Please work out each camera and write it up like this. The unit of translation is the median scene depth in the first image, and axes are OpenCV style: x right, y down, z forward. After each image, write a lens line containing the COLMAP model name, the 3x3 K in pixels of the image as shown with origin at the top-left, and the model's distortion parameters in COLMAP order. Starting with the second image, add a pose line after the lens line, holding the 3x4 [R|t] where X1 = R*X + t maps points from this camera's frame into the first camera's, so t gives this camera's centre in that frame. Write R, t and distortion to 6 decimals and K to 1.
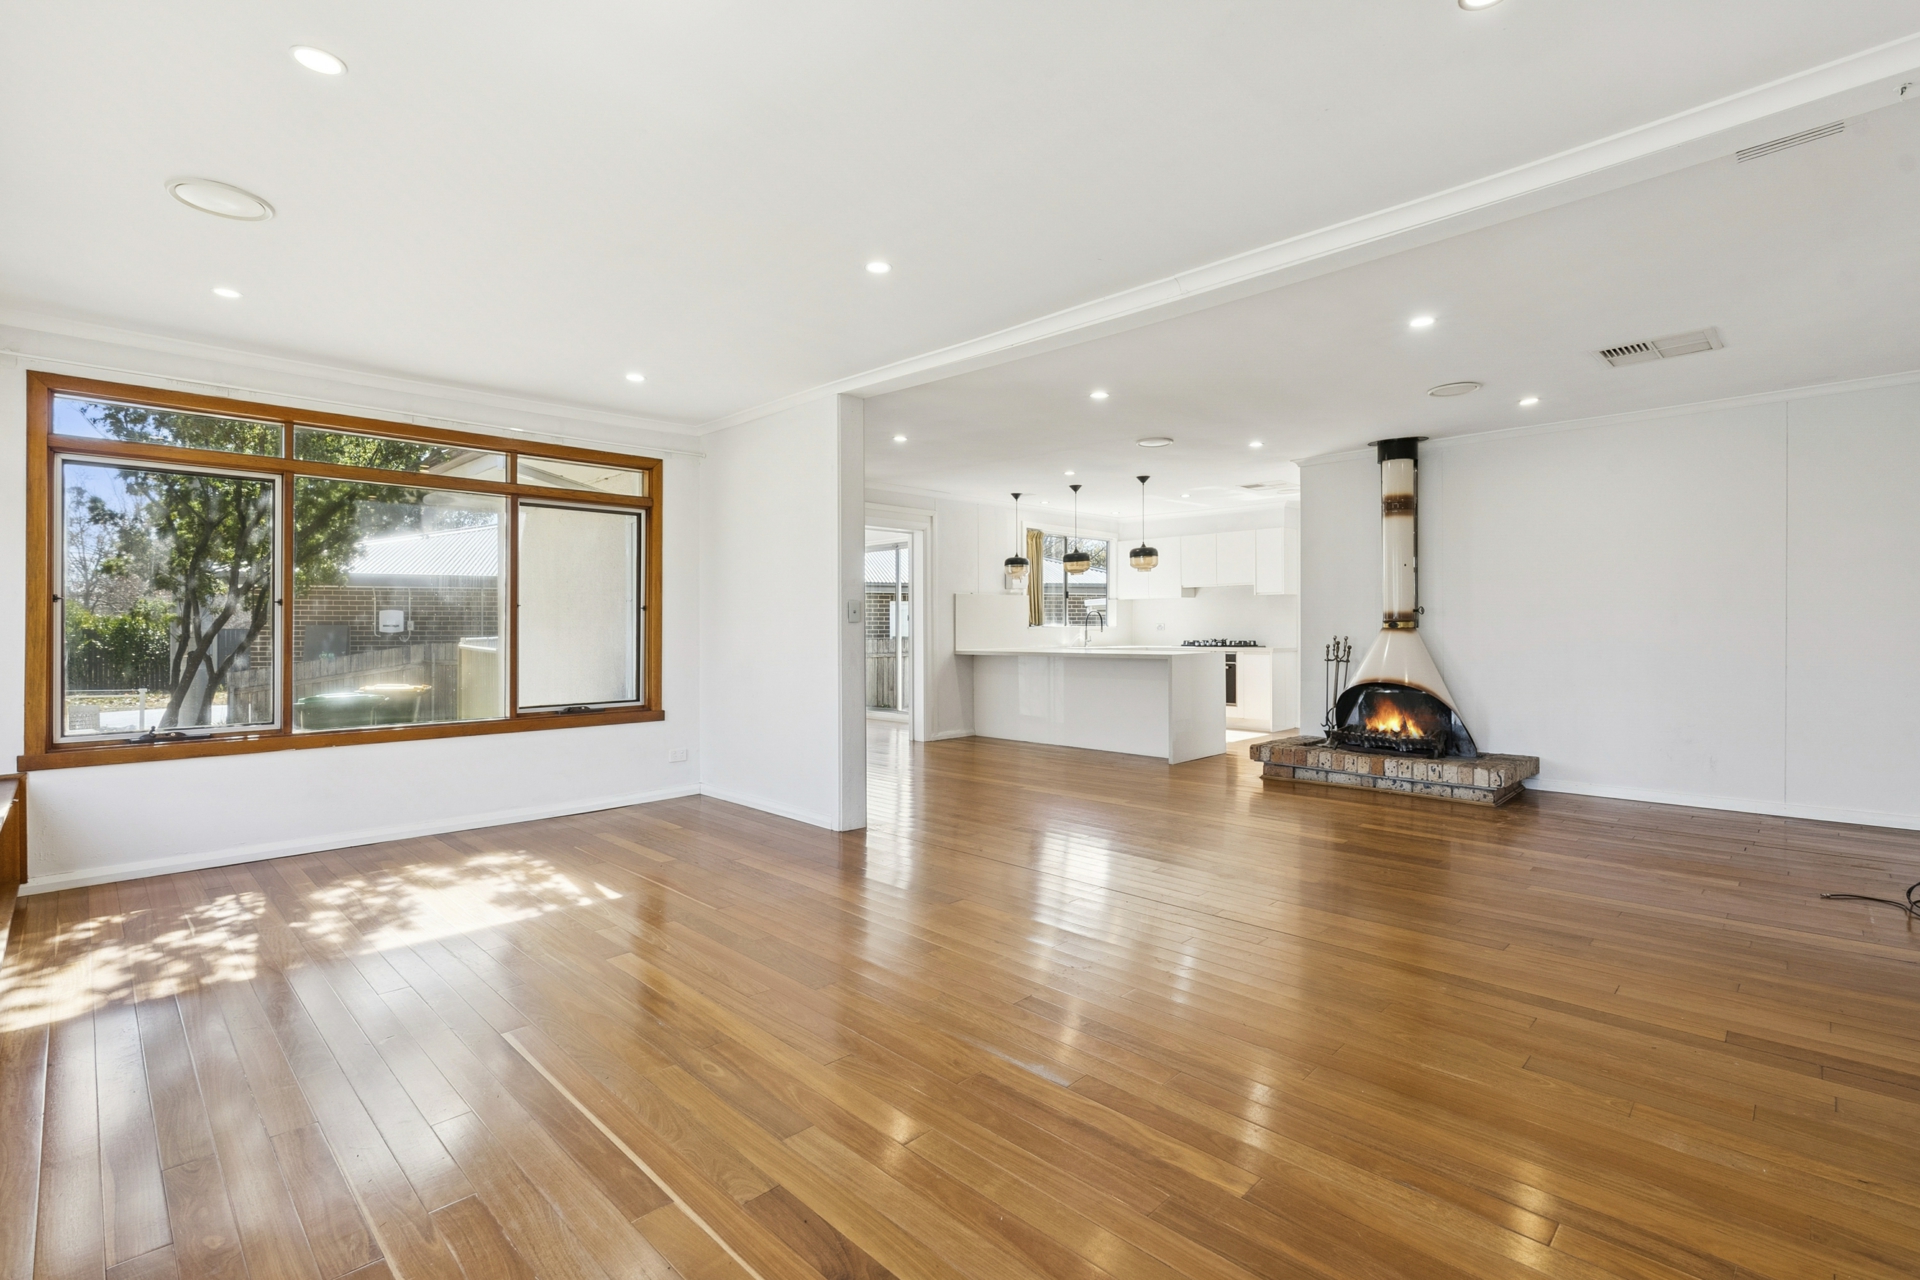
lens RADIAL K [[872.6, 0, 969.2], [0, 872.6, 624.1], [0, 0, 1]] dist [0.002048, 0.000613]
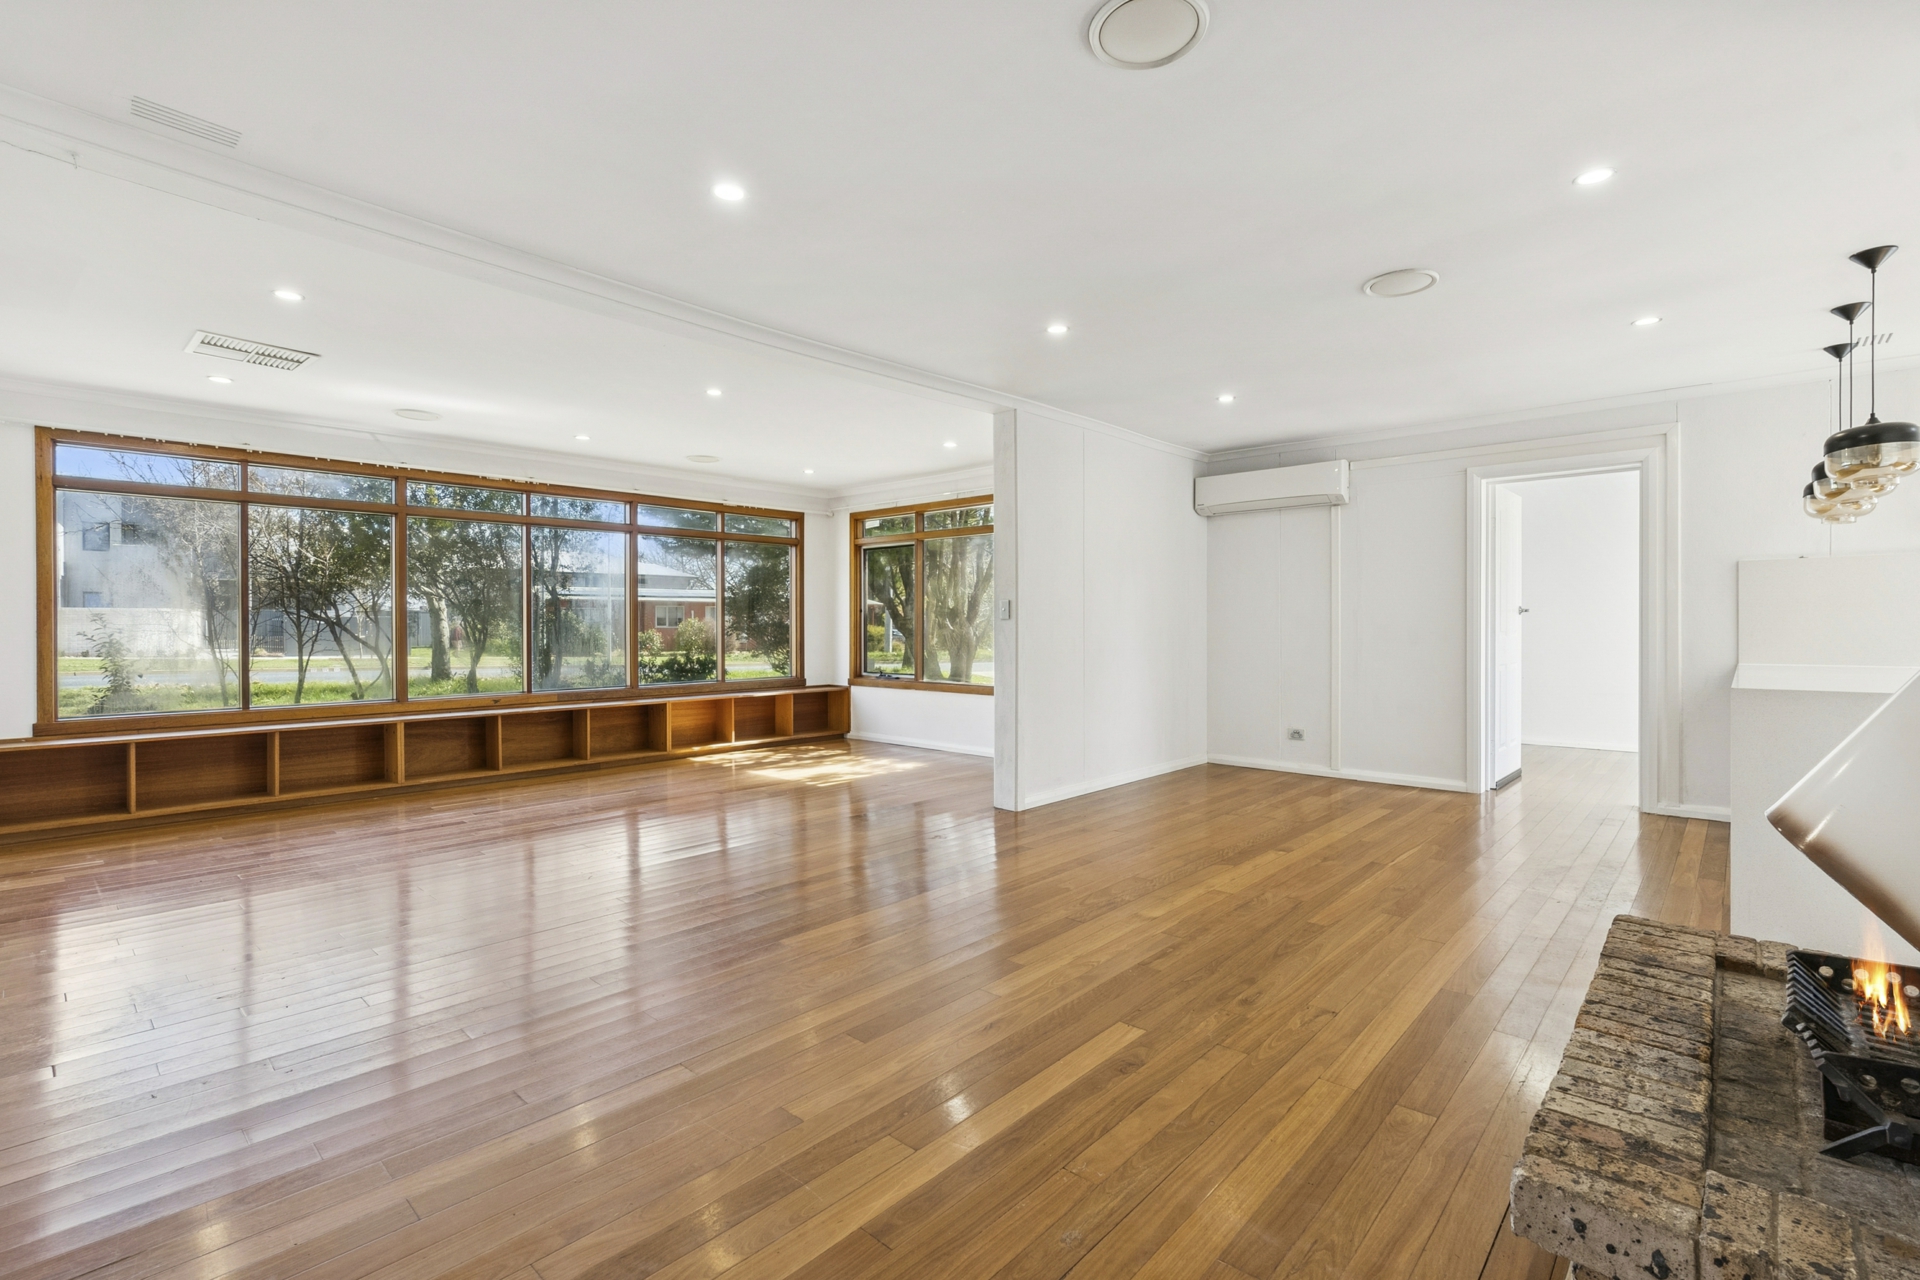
lens RADIAL K [[872.6, 0, 973.4], [0, 872.6, 642.4], [0, 0, 1]] dist [0.002048, 0.000613]
pose [[0.051203, 0.023843, -0.998404, 0.590941], [0.007487, 0.999678, 0.024257, -0.000786], [0.998660, -0.008717, 0.051008, 0.561052]]
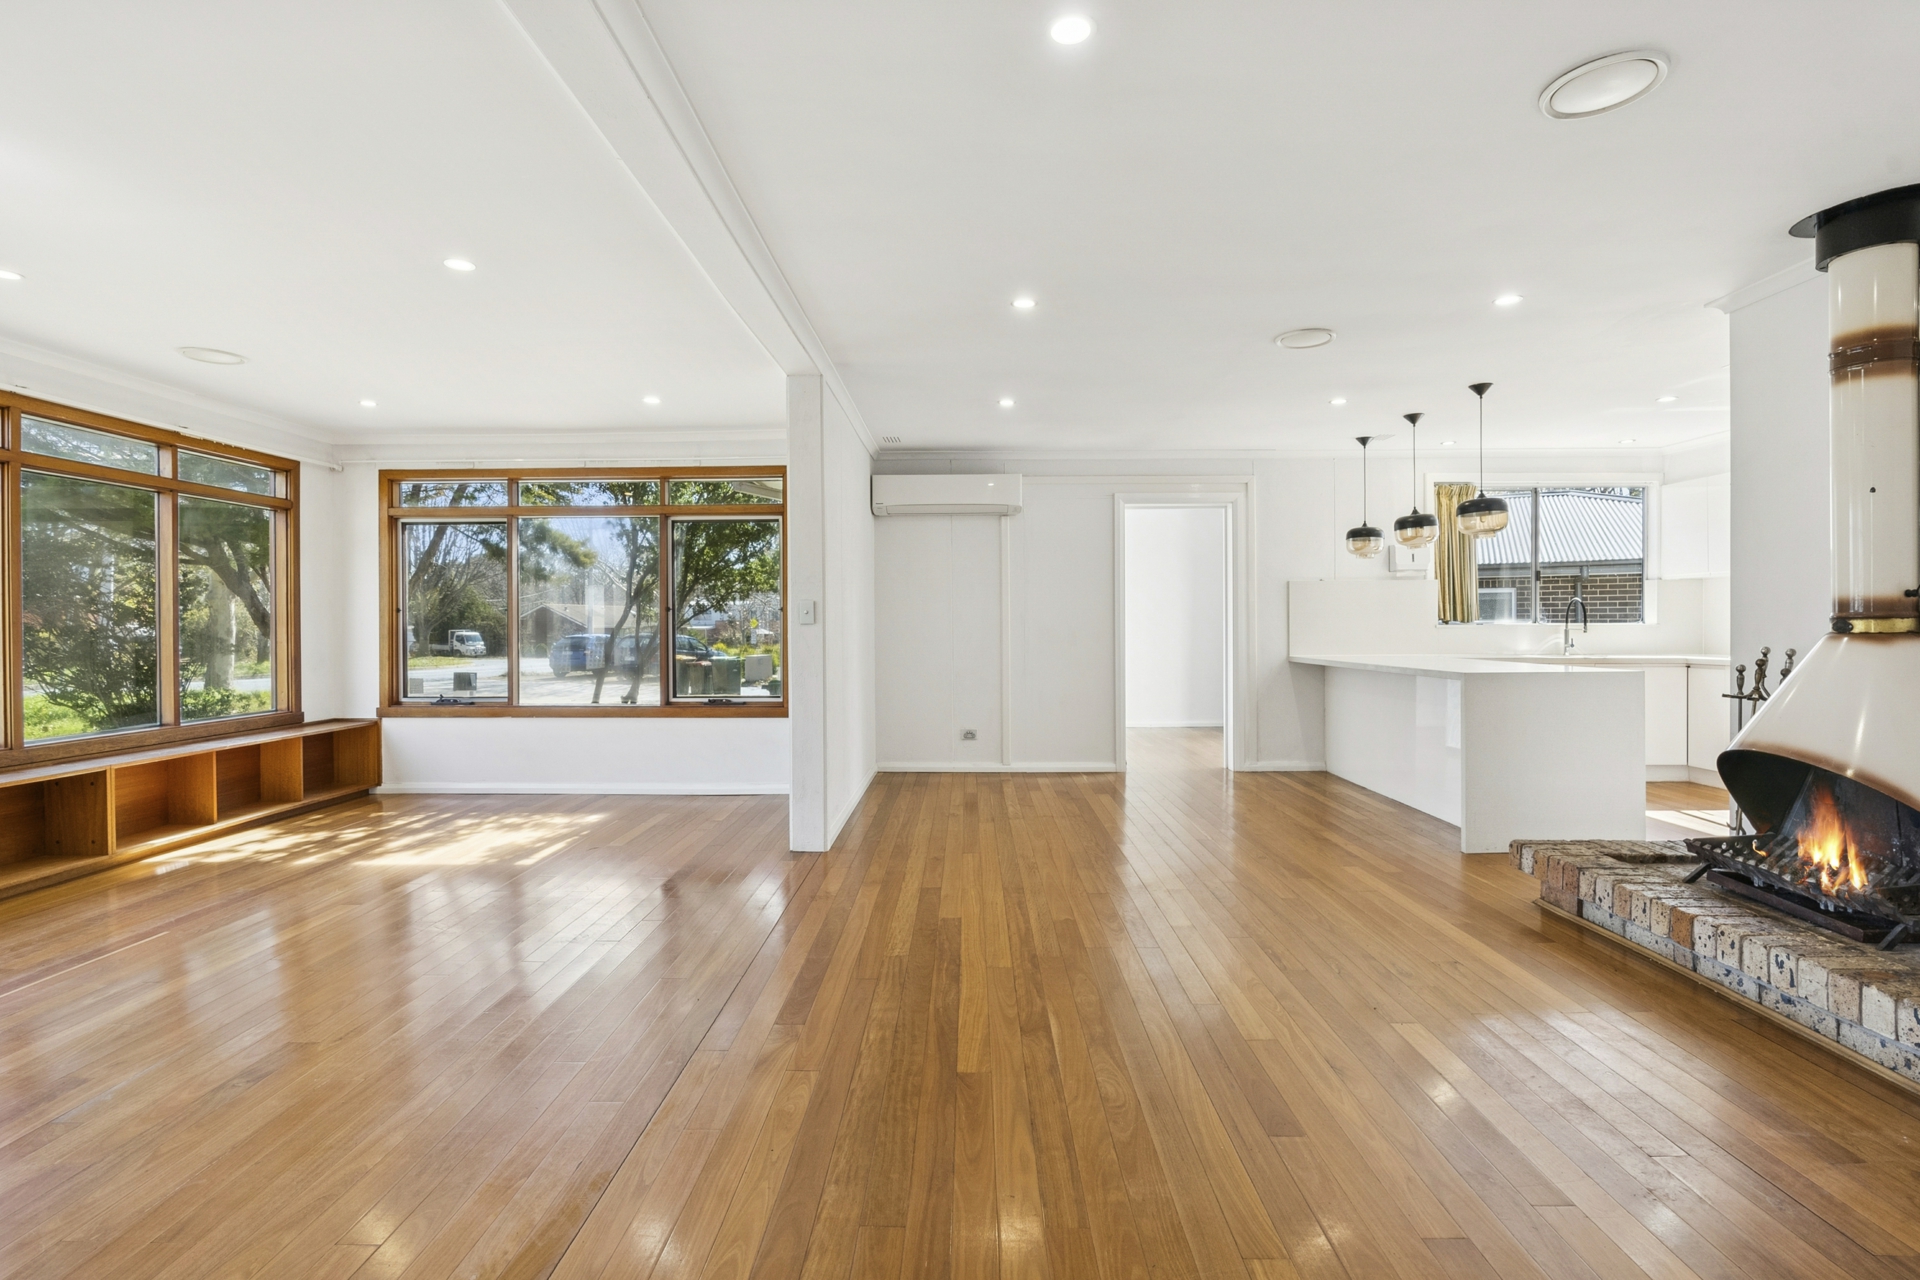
lens RADIAL K [[905.1, 0, 962.5], [0, 905.1, 631.4], [0, 0, 1]] dist [-0.002176, 0.001435]
pose [[0.690968, 0.005924, -0.722861, 0.410806], [0.005542, 0.999894, 0.013493, -0.004228], [0.722864, -0.013329, 0.690862, 0.287549]]
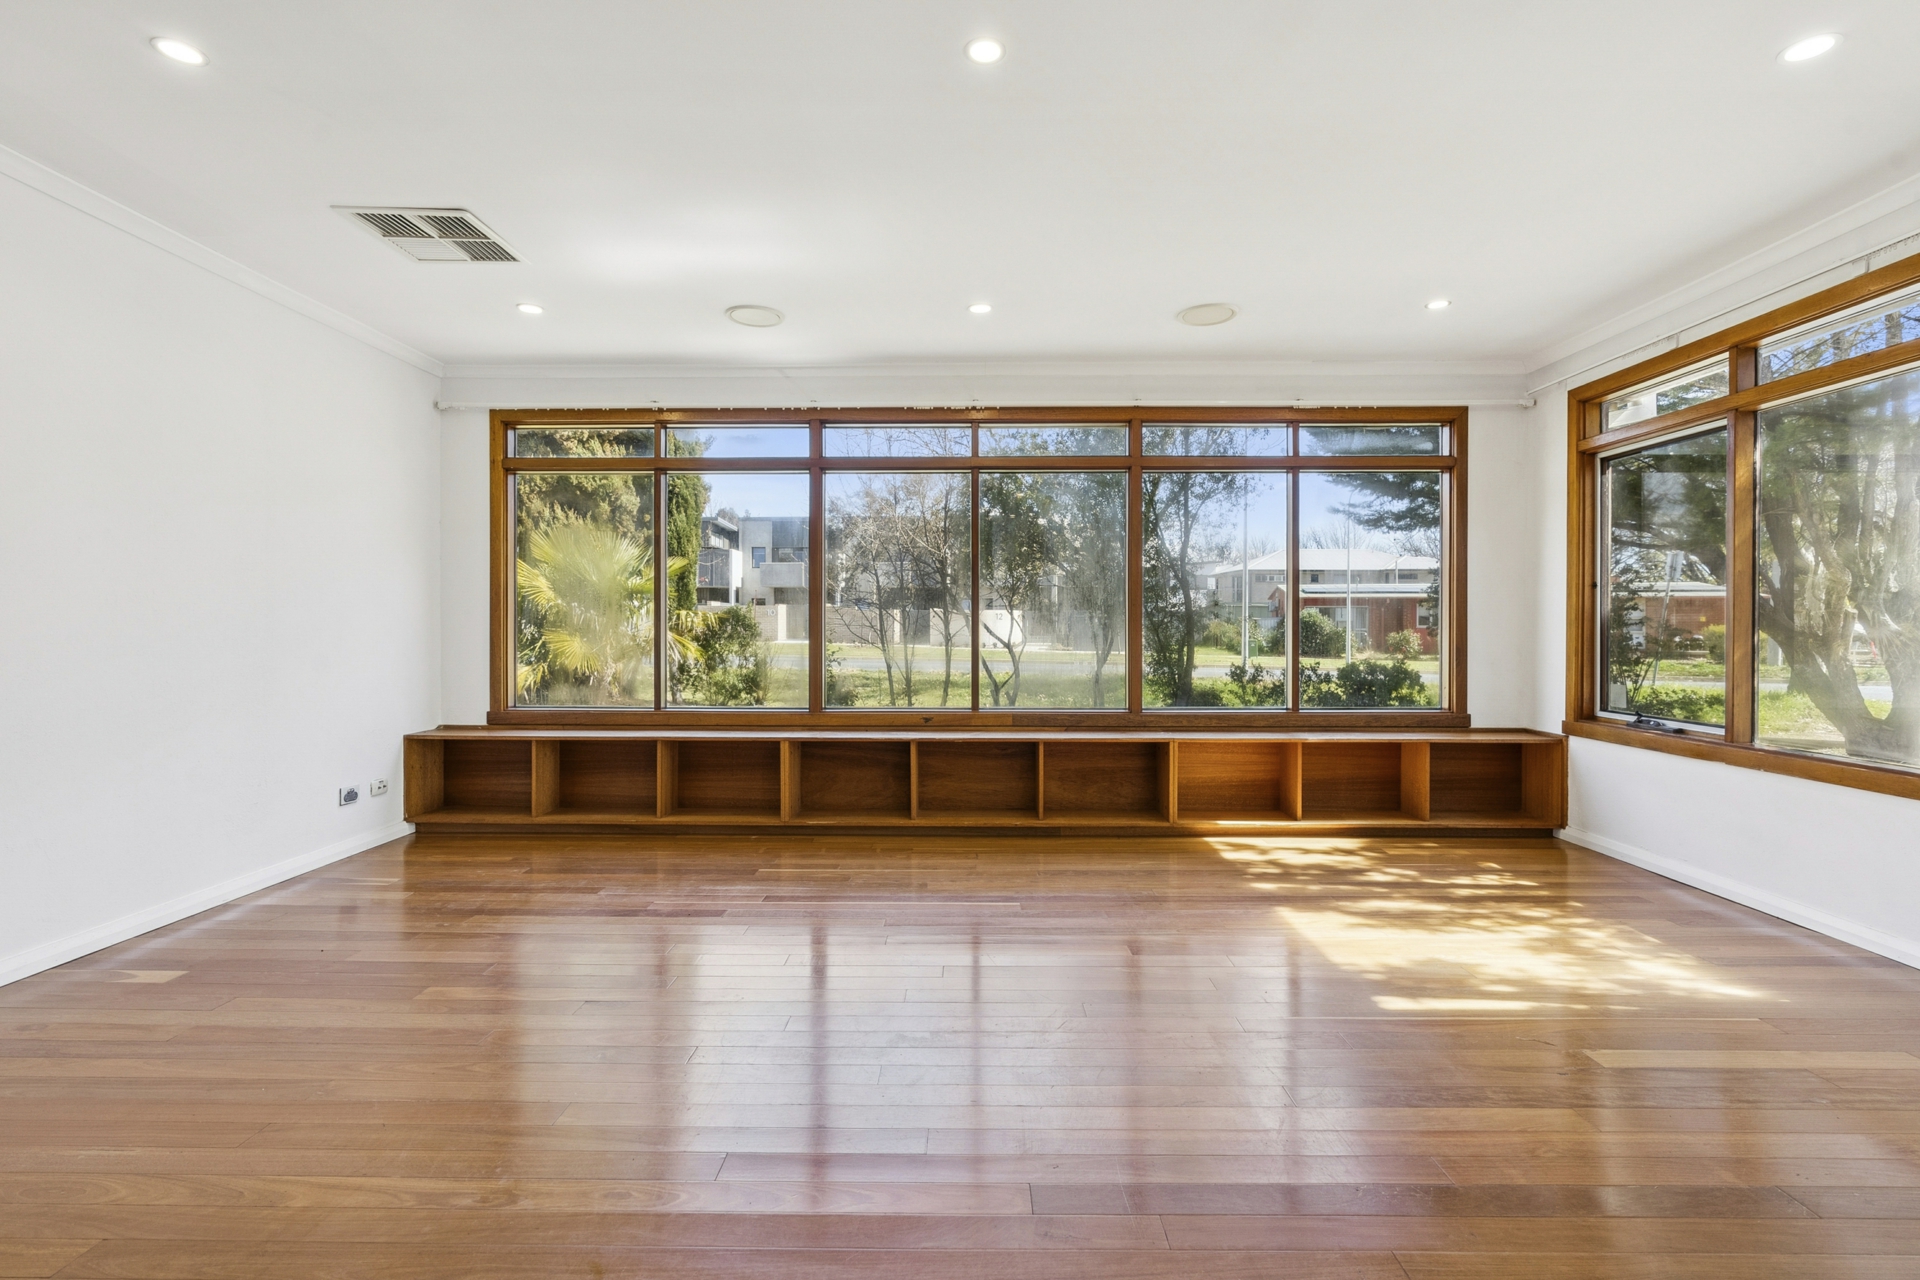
lens RADIAL K [[830.0, 0, 958.5], [0, 830.0, 611.9], [0, 0, 1]] dist [-0.014927, 0.000096]
pose [[-0.723566, 0.003900, -0.690244, 0.127857], [0.006357, 0.999979, -0.001014, -0.000439], [0.690225, -0.005121, -0.723576, 0.571926]]
